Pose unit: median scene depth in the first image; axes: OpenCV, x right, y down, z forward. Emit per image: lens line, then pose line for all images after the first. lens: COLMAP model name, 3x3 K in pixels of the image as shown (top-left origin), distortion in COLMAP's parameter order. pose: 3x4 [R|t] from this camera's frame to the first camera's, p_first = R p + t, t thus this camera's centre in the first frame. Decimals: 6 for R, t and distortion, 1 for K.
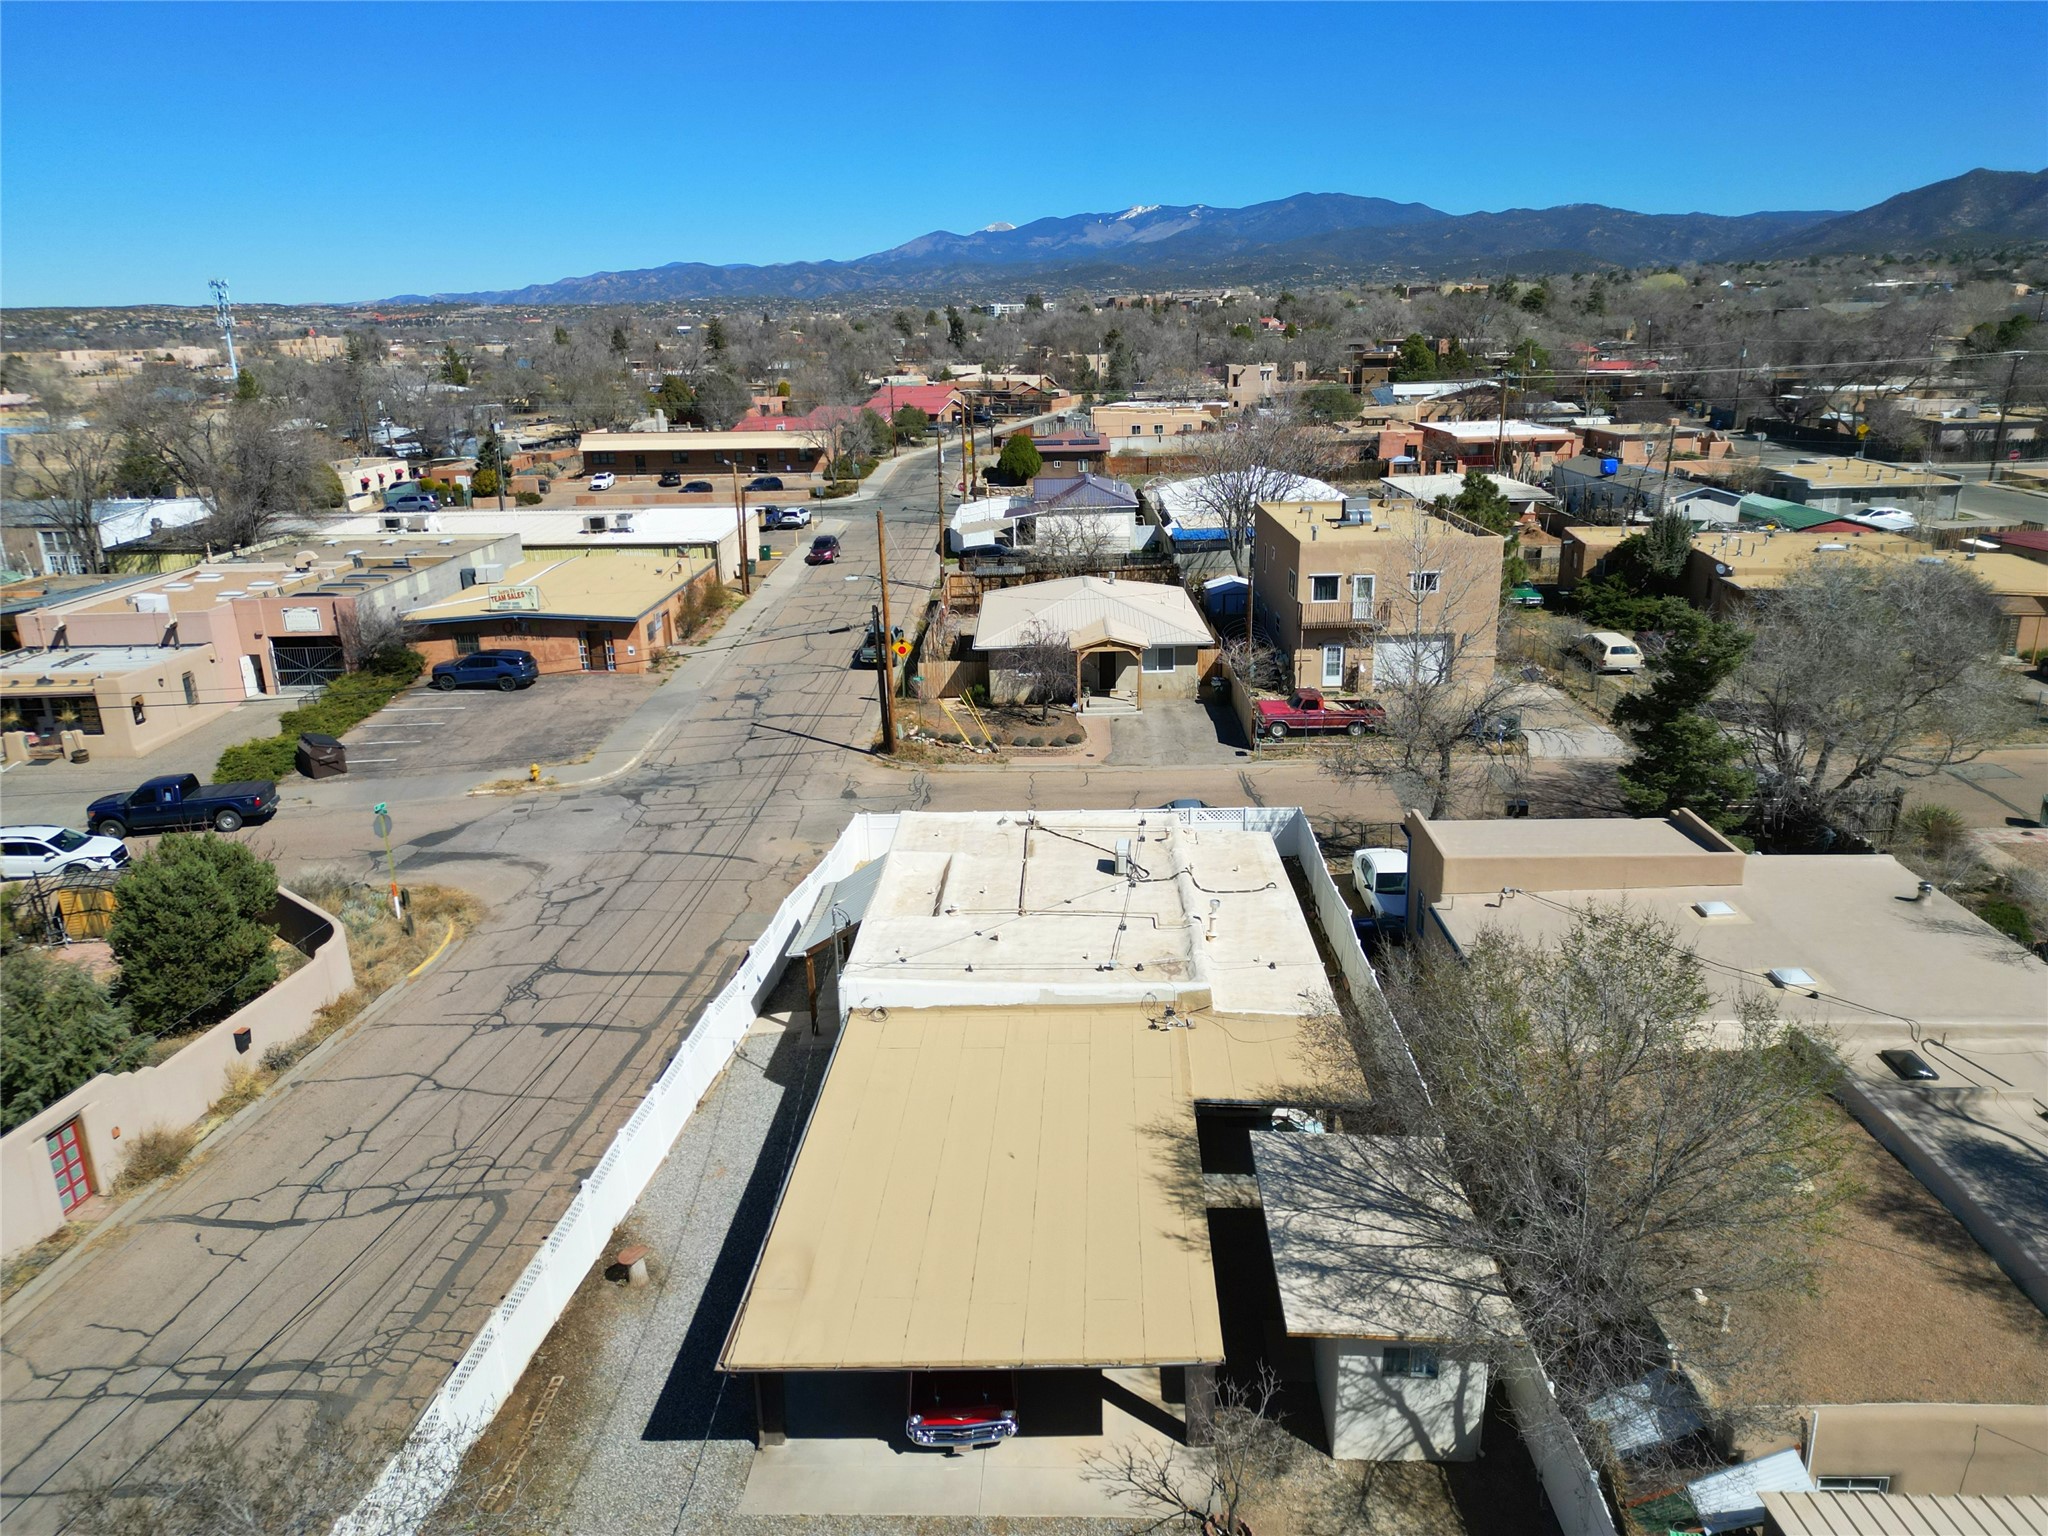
lens RADIAL K [[1426.3, 0, 1034.7], [0, 1426.3, 772.3], [0, 0, 1]] dist [0.082338, -0.079219]
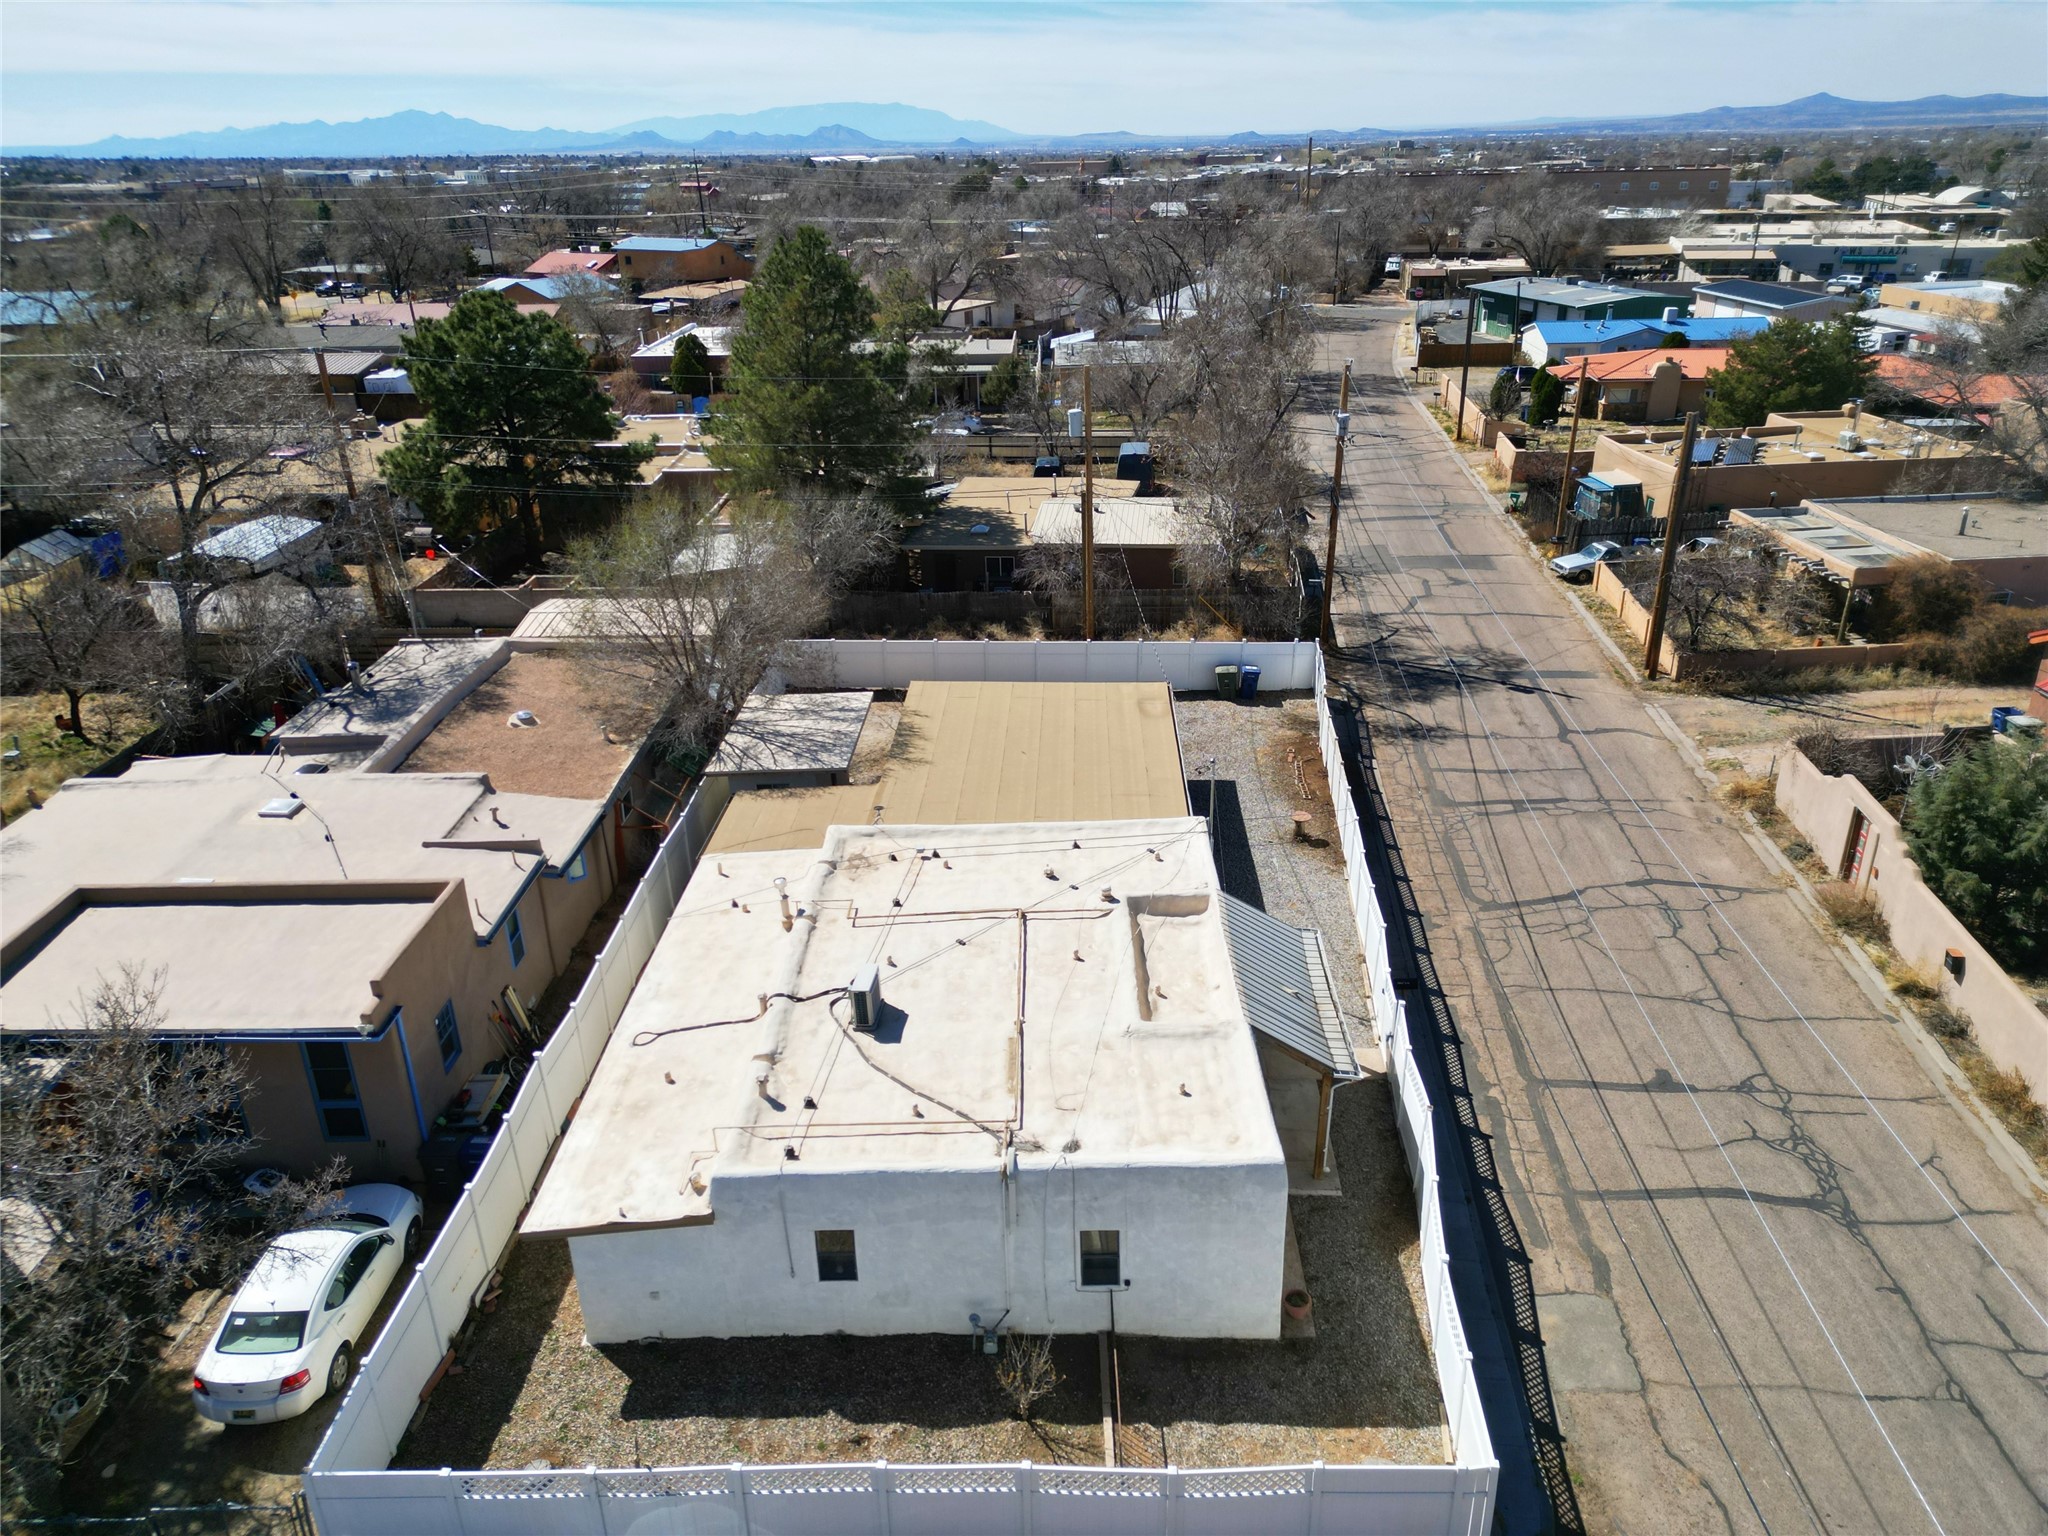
lens RADIAL K [[1426.3, 0, 1034.7], [0, 1426.3, 772.3], [0, 0, 1]] dist [0.082338, -0.079219]
pose [[-0.999020, 0.044220, 0.001816, -0.025479], [0.034422, 0.750565, 0.659899, -0.584631], [0.027818, 0.659315, -0.751352, 1.909251]]
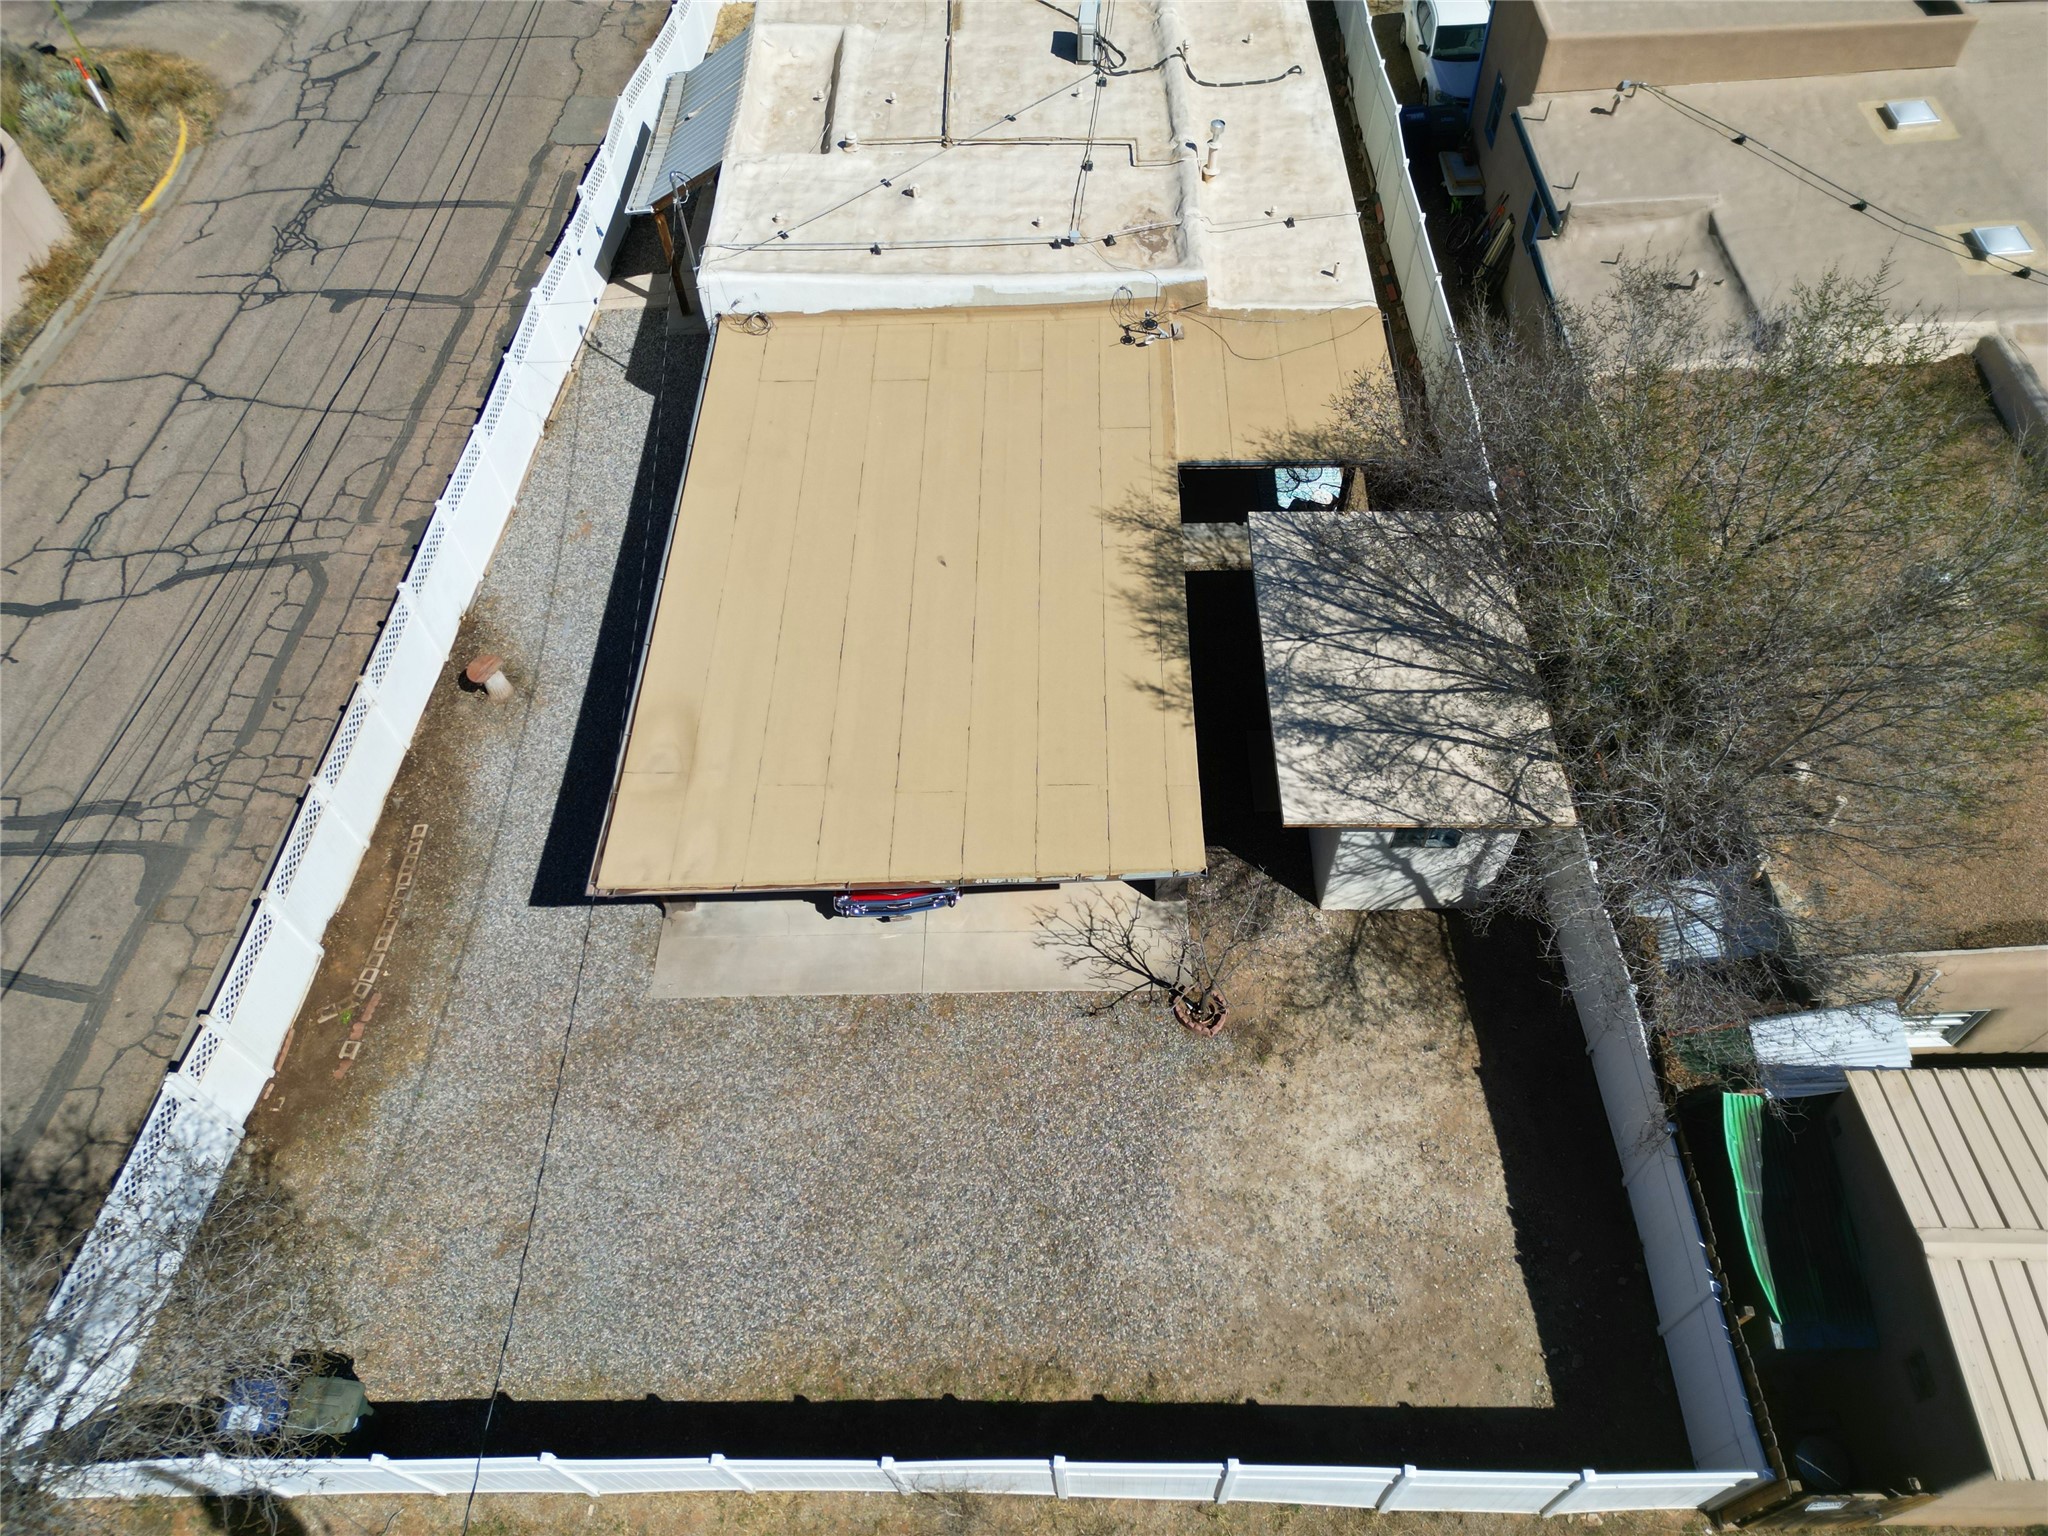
lens RADIAL K [[1426.3, 0, 1034.7], [0, 1426.3, 772.3], [0, 0, 1]] dist [0.082338, -0.079219]
pose [[0.999361, -0.032151, 0.015609, 0.017190], [0.016772, 0.807563, 0.589542, -0.089914], [-0.031560, -0.588904, 0.807587, 0.283857]]
